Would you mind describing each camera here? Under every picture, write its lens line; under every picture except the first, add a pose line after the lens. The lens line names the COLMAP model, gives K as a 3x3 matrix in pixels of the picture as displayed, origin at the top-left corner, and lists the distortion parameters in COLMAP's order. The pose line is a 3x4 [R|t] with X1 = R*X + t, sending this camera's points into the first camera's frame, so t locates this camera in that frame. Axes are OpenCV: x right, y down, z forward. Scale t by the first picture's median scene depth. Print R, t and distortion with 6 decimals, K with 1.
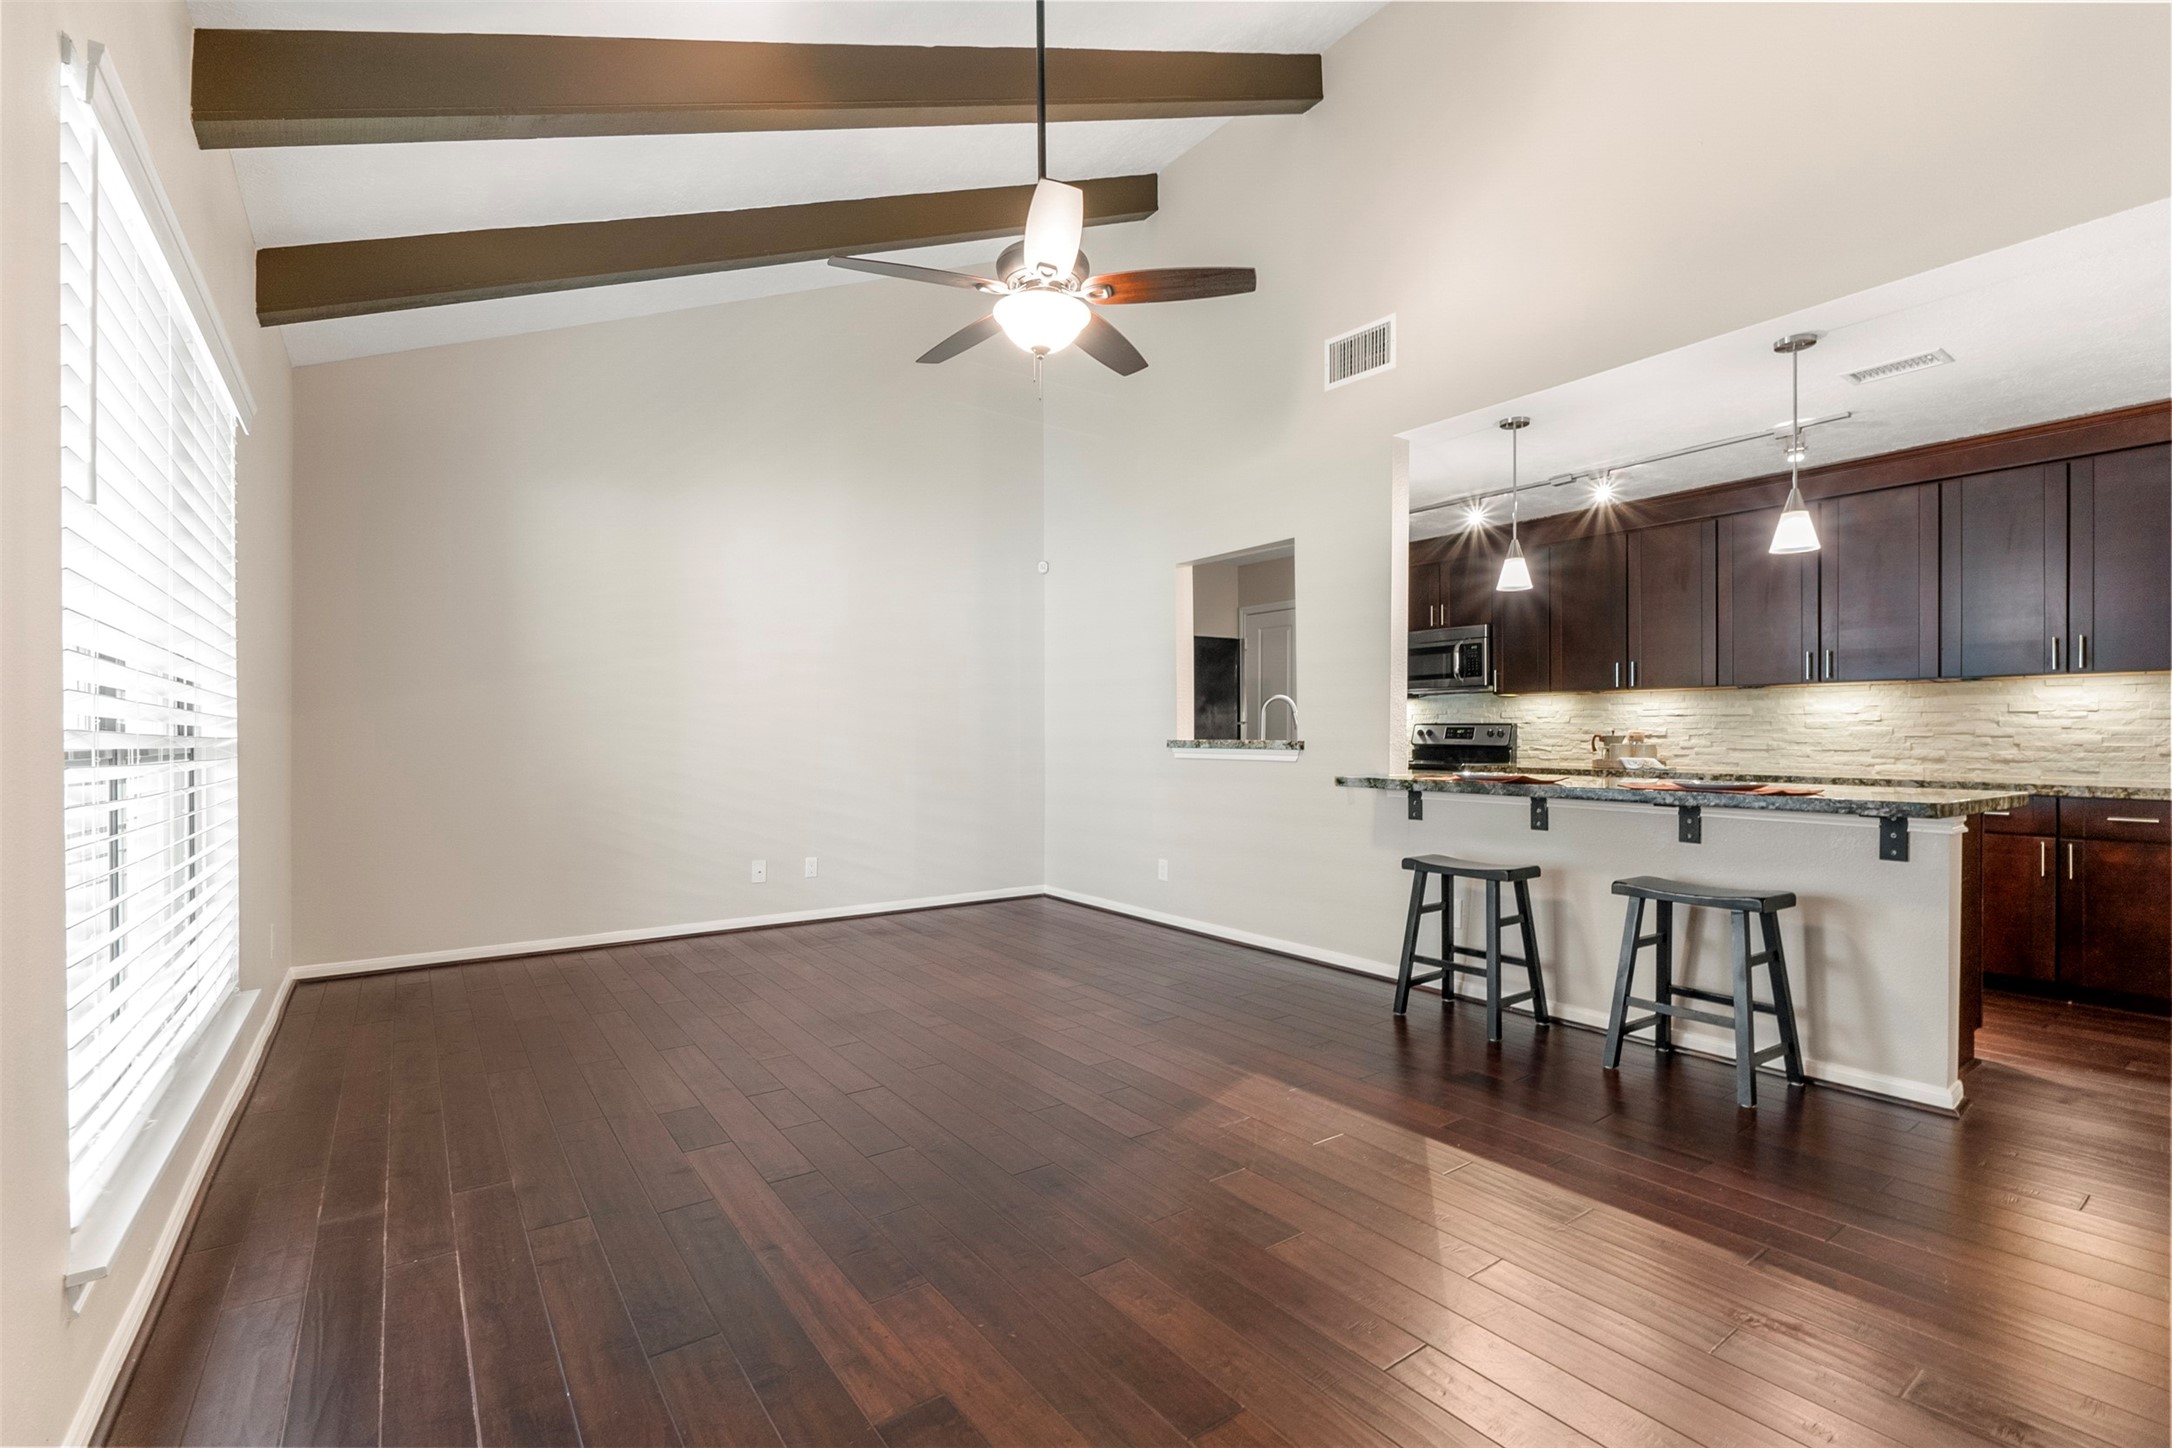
lens RADIAL K [[948.3, 0, 1081.4], [0, 948.3, 734.8], [0, 0, 1]] dist [0.001430, 0.000098]
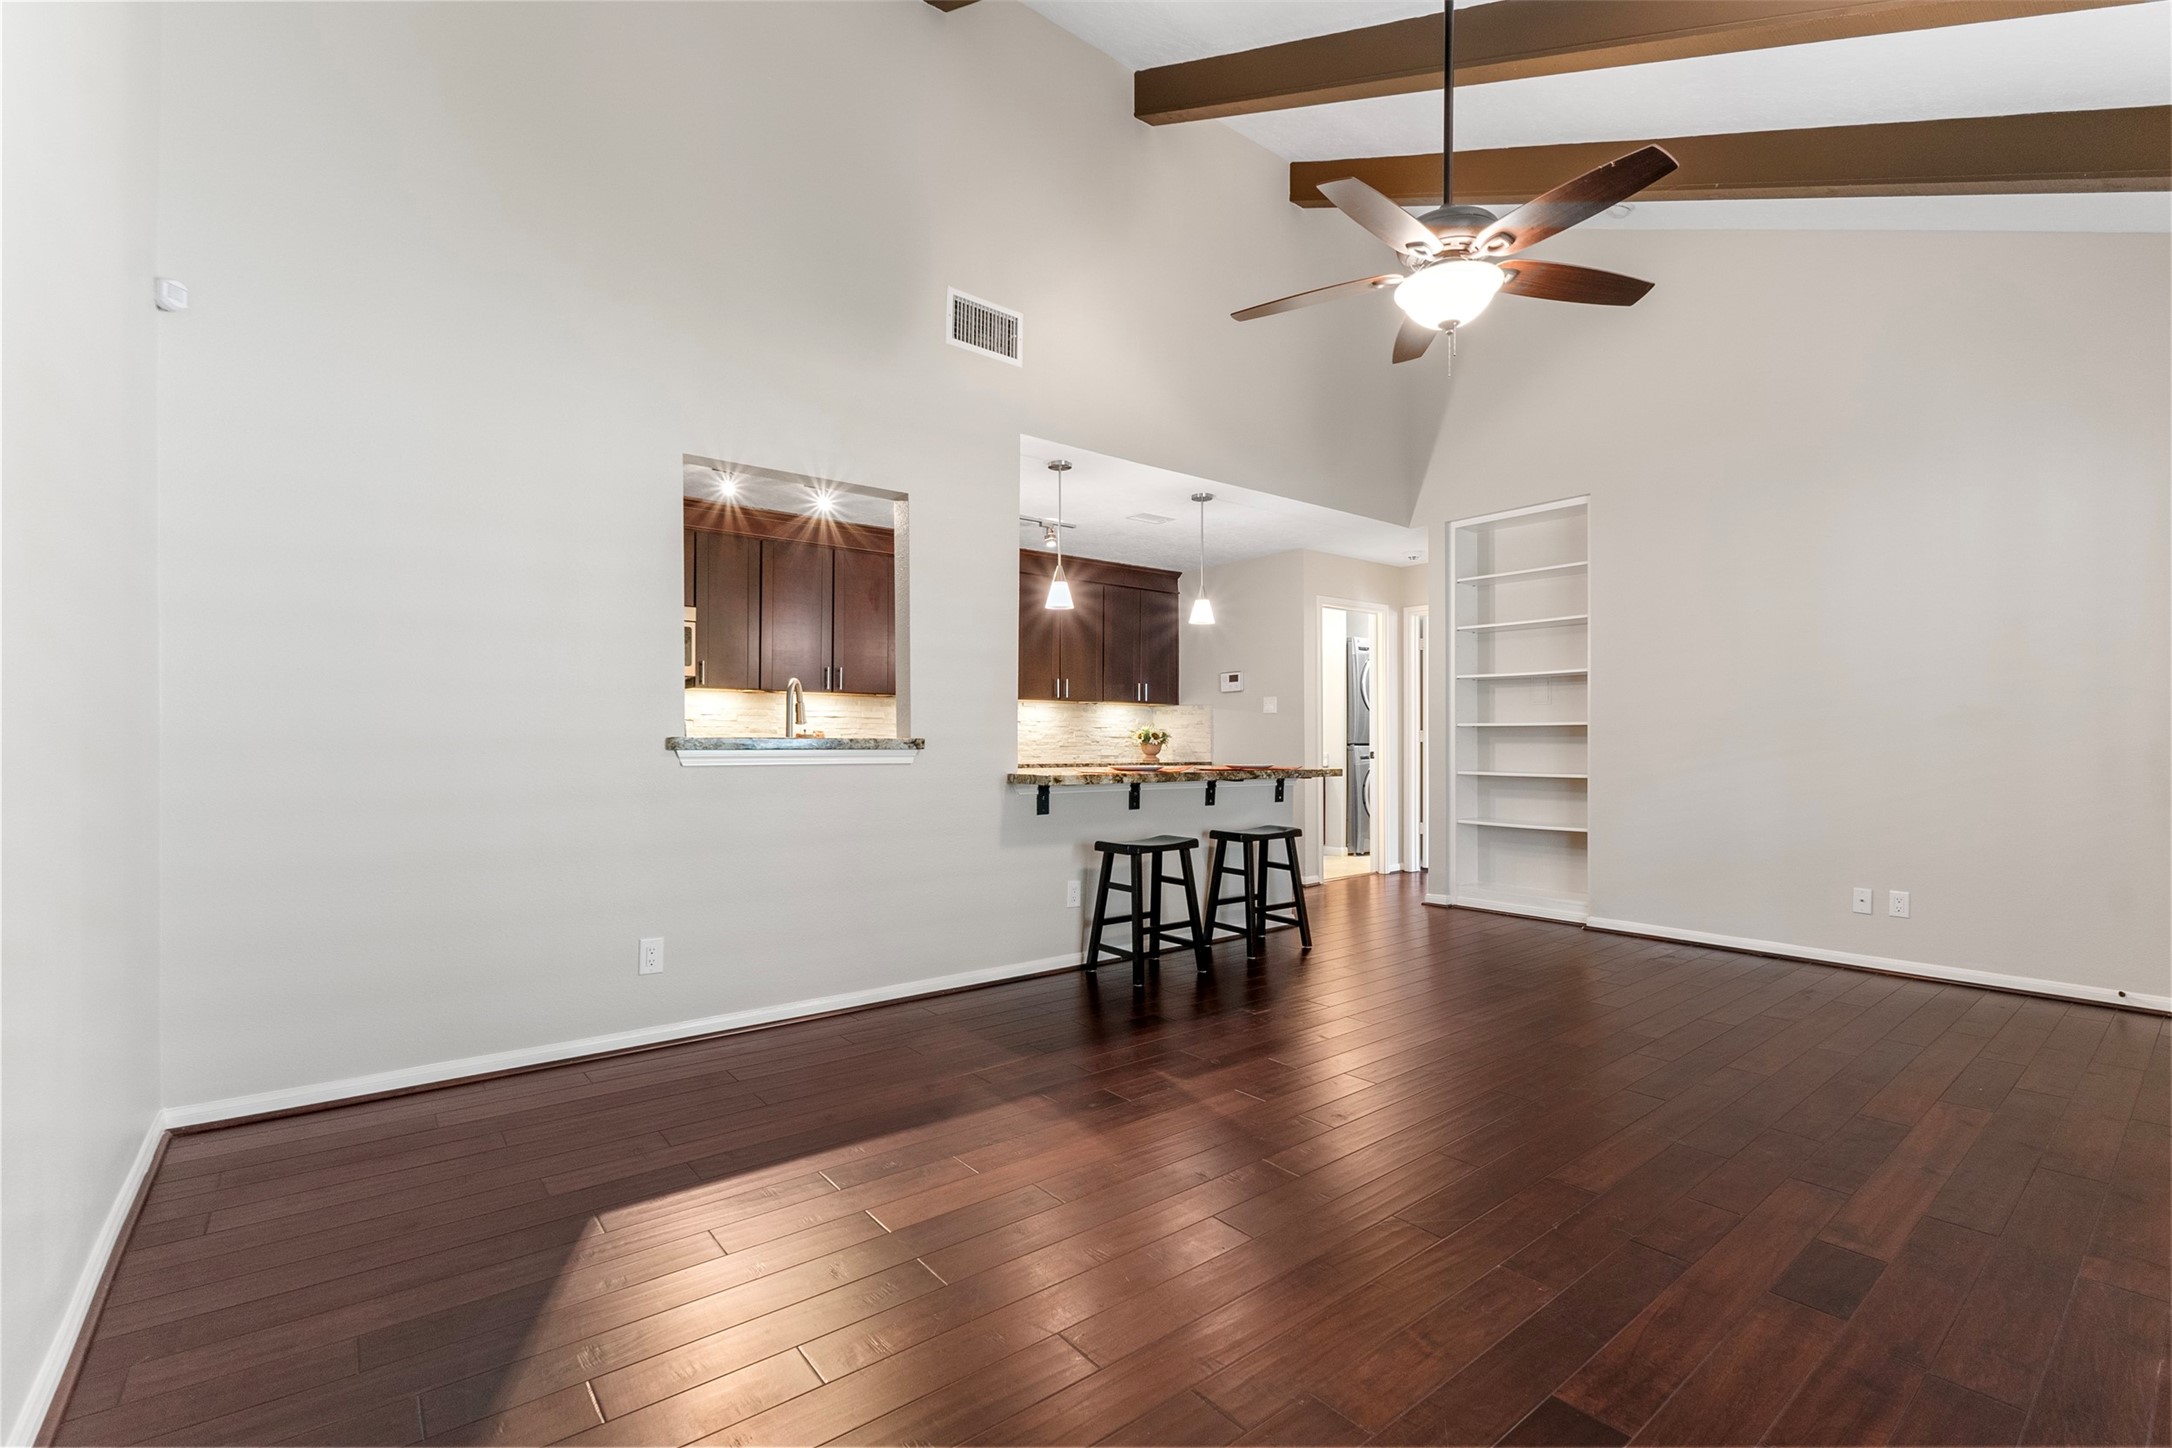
lens RADIAL K [[948.3, 0, 1084.6], [0, 948.3, 728.1], [0, 0, 1]] dist [0.001430, 0.000098]
pose [[-0.042875, 0.011650, 0.999013, -0.659024], [-0.005777, 0.999912, -0.011908, 0.006979], [-0.999064, -0.006282, -0.042804, 0.950614]]
